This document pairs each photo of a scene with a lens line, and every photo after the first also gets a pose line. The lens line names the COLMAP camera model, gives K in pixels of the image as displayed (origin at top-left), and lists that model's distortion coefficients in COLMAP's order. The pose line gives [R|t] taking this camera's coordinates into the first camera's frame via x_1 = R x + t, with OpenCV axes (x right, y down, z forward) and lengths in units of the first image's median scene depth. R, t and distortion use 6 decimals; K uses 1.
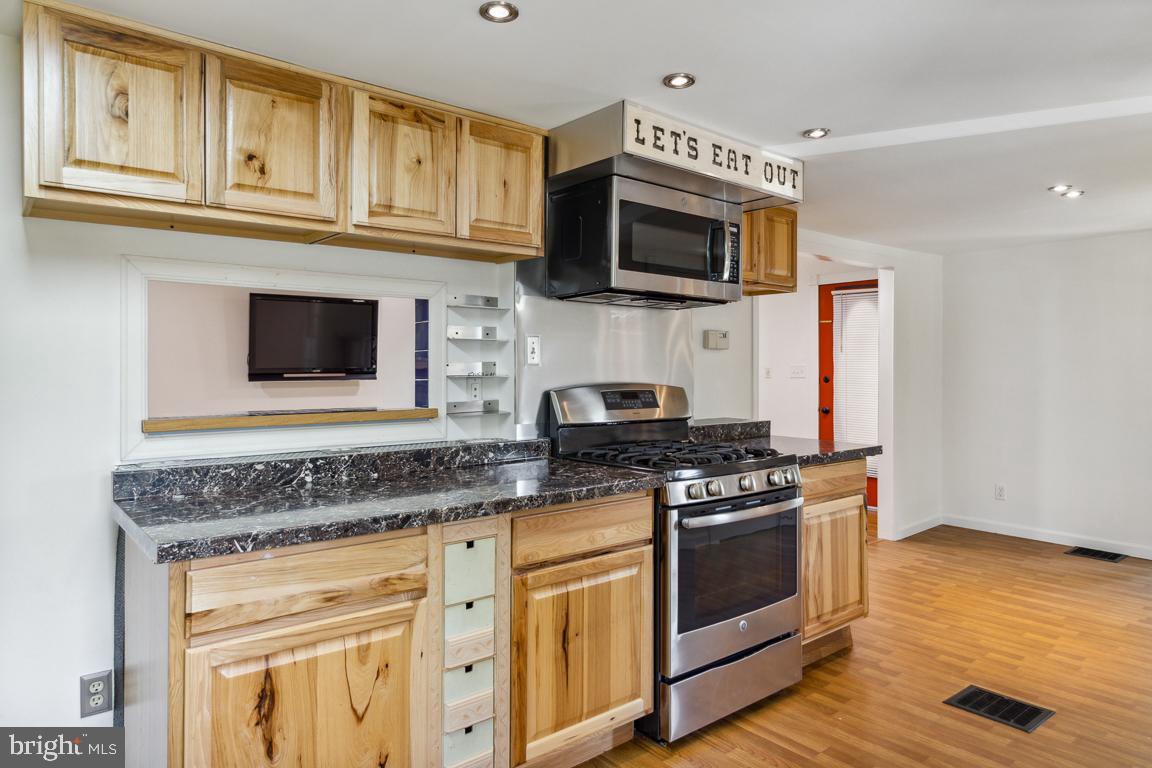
lens RADIAL K [[730.9, 0, 574.3], [0, 730.9, 365.1], [0, 0, 1]] dist [0.003204, 0.000183]
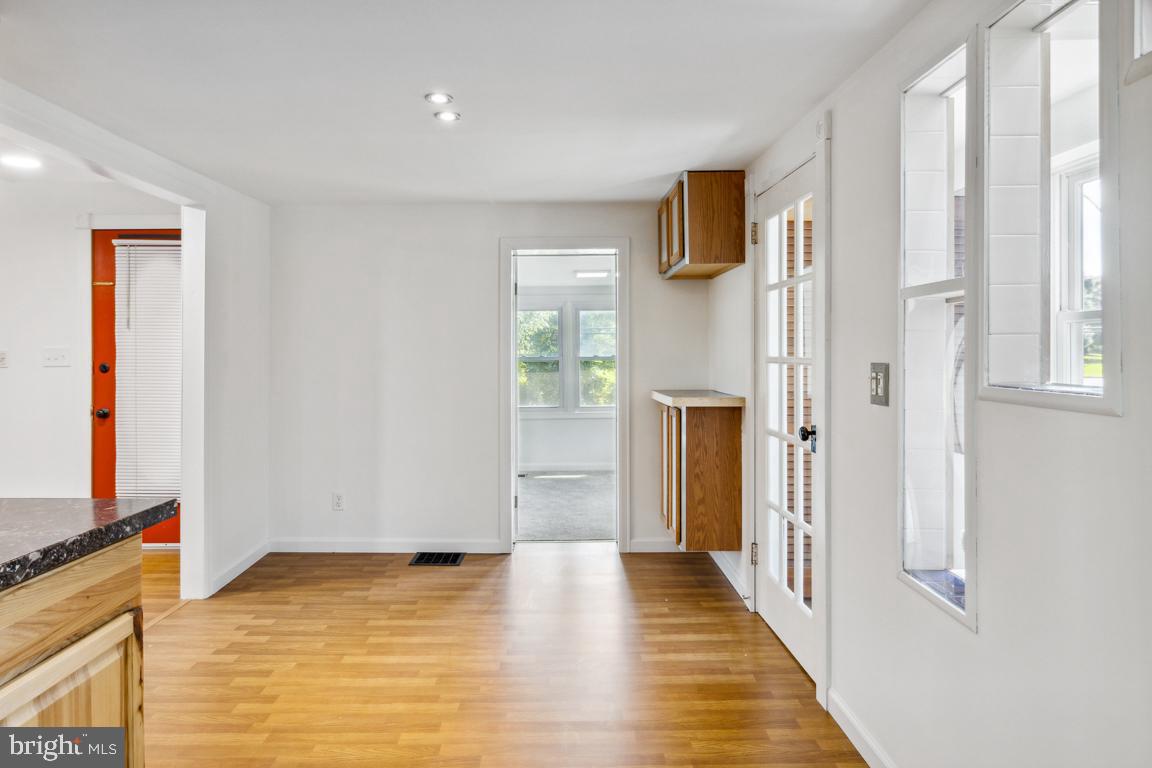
lens RADIAL K [[700.4, 0, 574.0], [0, 700.4, 343.5], [0, 0, 1]] dist [-0.014310, -0.001363]
pose [[0.626439, 0.004688, 0.779456, 0.156043], [0.003364, 0.999956, -0.008718, 0.005124], [-0.779463, 0.008083, 0.626396, 0.345191]]
